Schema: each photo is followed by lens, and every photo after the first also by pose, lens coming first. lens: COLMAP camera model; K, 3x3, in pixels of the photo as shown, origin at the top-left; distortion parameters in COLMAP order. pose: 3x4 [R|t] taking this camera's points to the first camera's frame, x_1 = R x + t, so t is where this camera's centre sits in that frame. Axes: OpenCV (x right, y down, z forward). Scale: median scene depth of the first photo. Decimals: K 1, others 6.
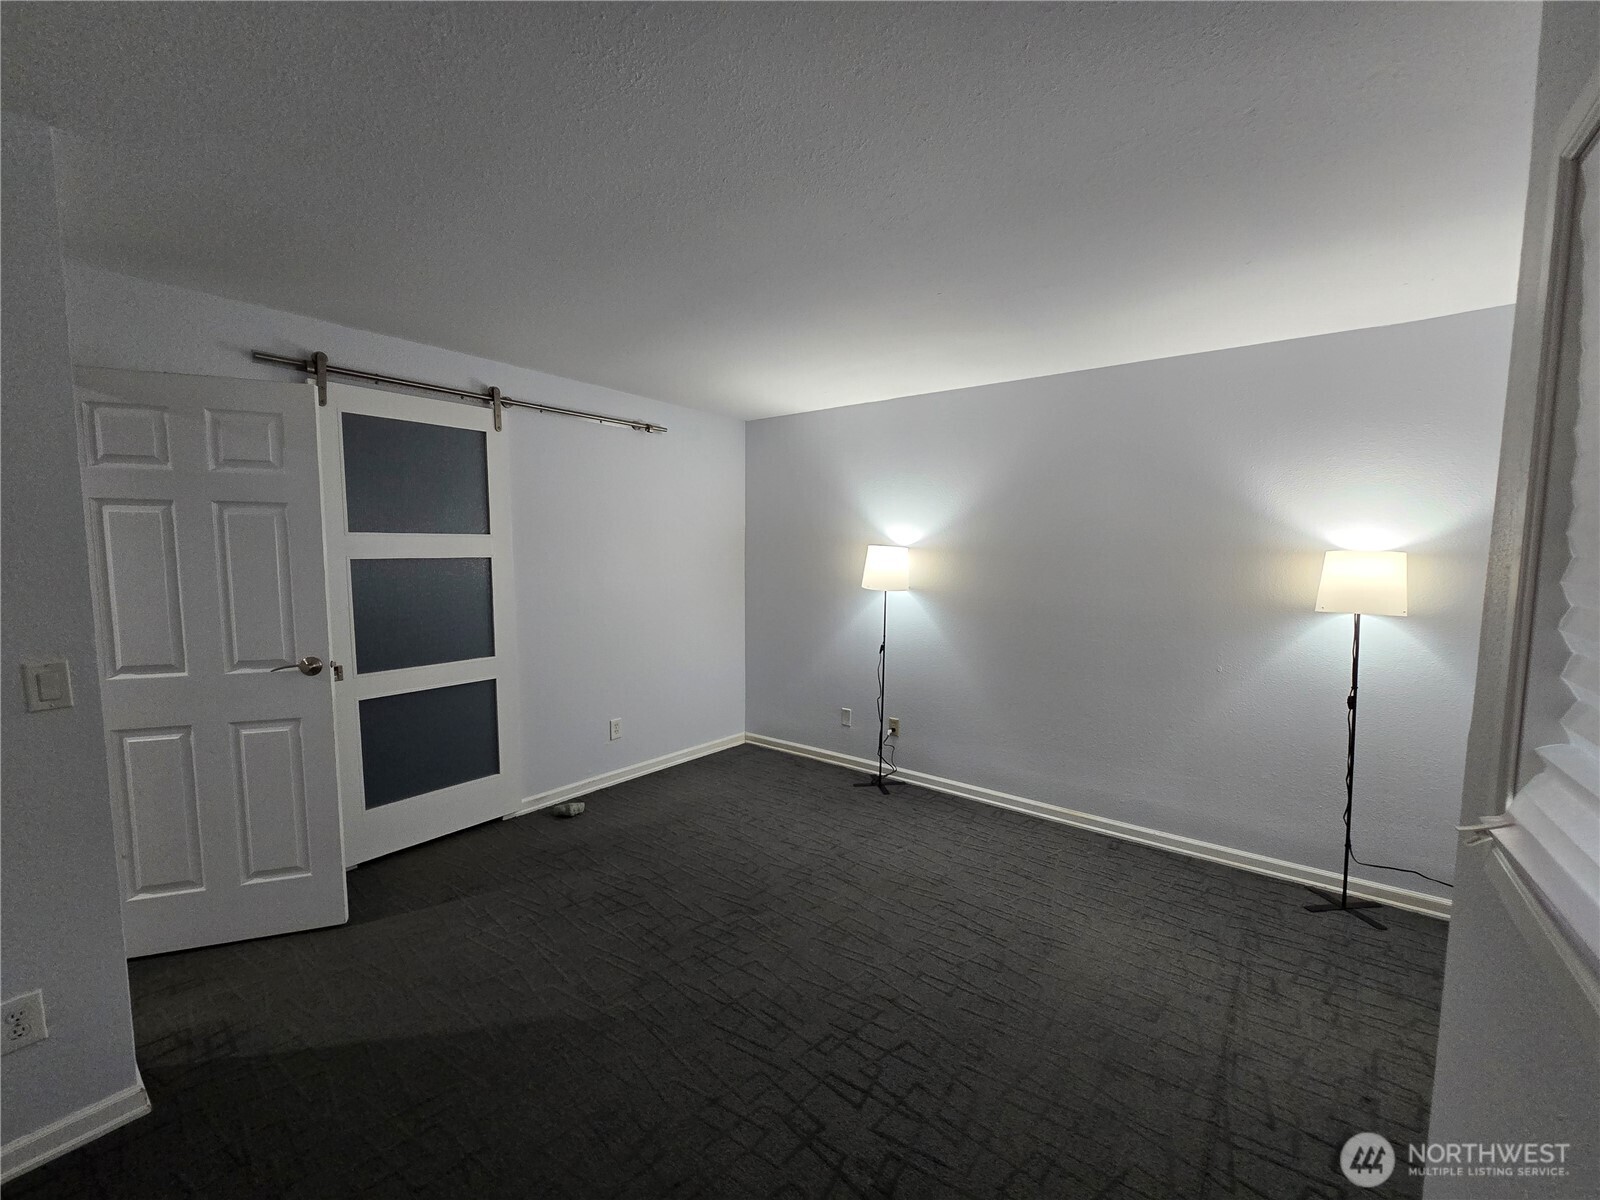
lens RADIAL K [[655.2, 0, 793.8], [0, 655.2, 607.0], [0, 0, 1]] dist [-0.002951, -0.000323]
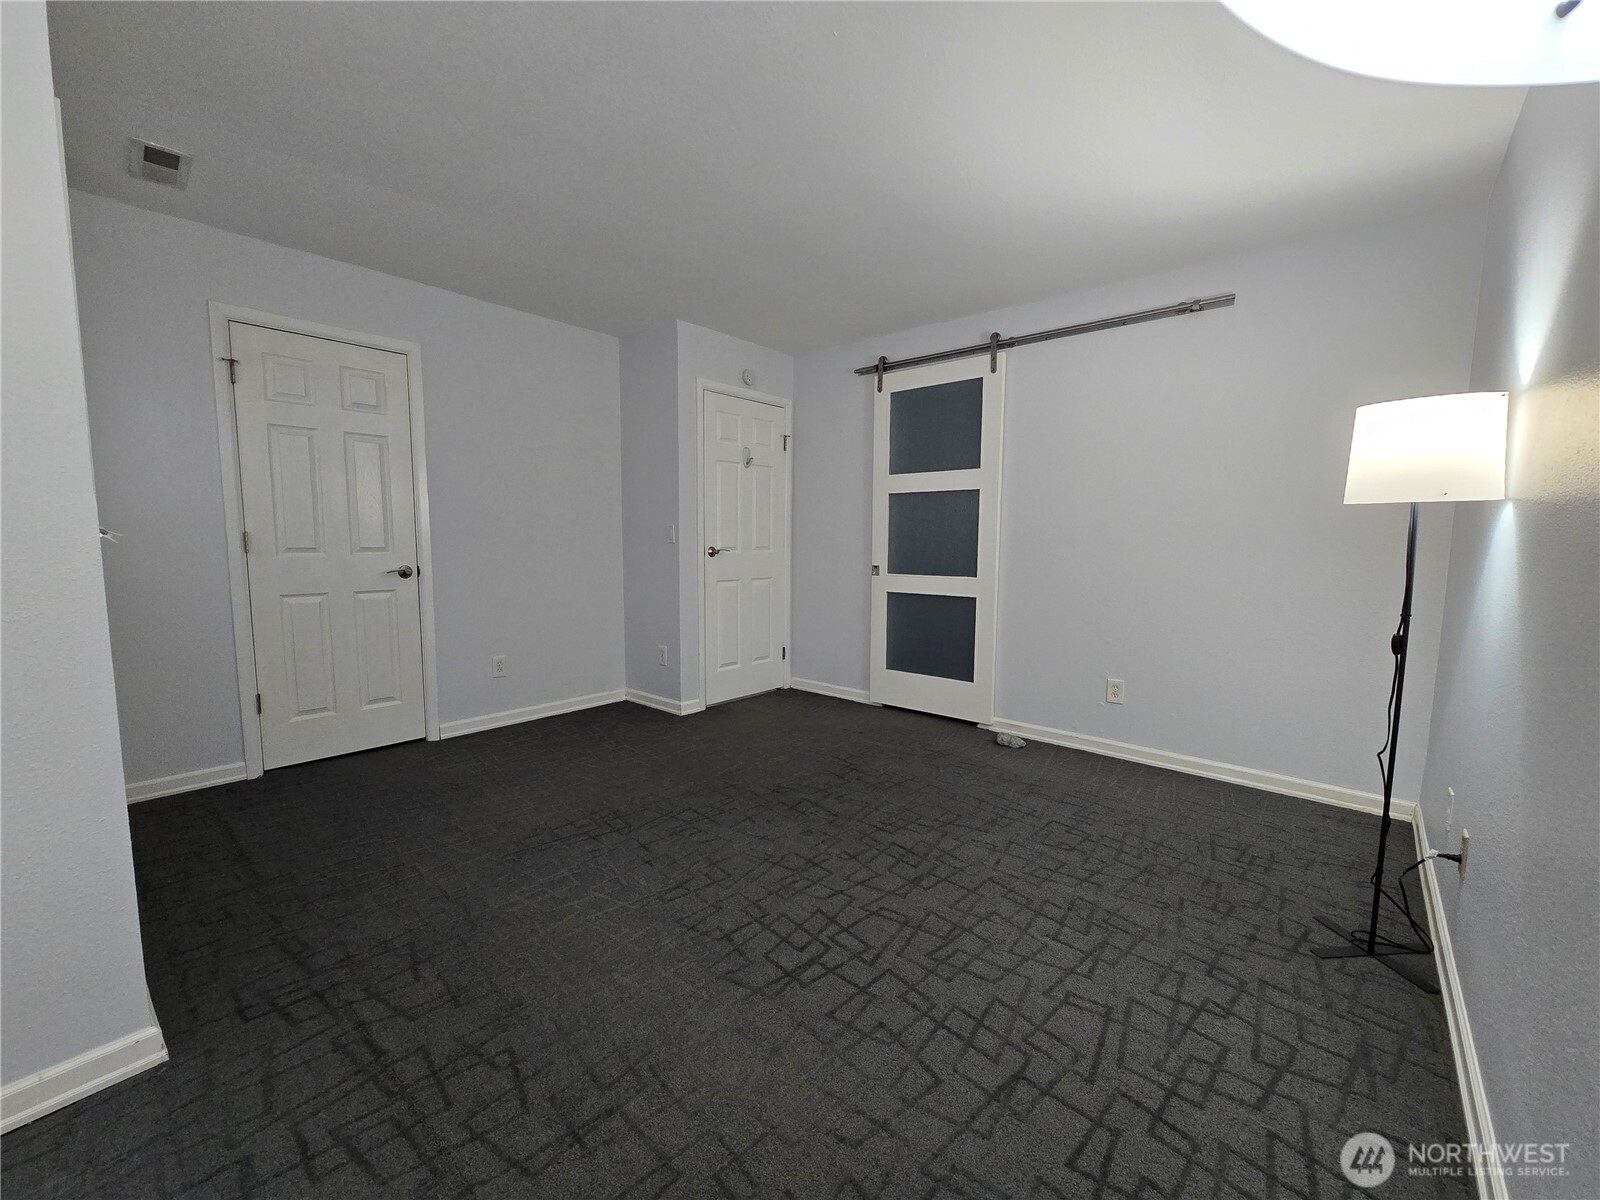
lens RADIAL K [[655.2, 0, 793.8], [0, 655.2, 607.0], [0, 0, 1]] dist [-0.002951, -0.000323]
pose [[-0.042113, 0.098813, -0.994215, 0.723422], [-0.102337, 0.989437, 0.102673, 0.044338], [0.993858, 0.106069, -0.031556, 0.769944]]
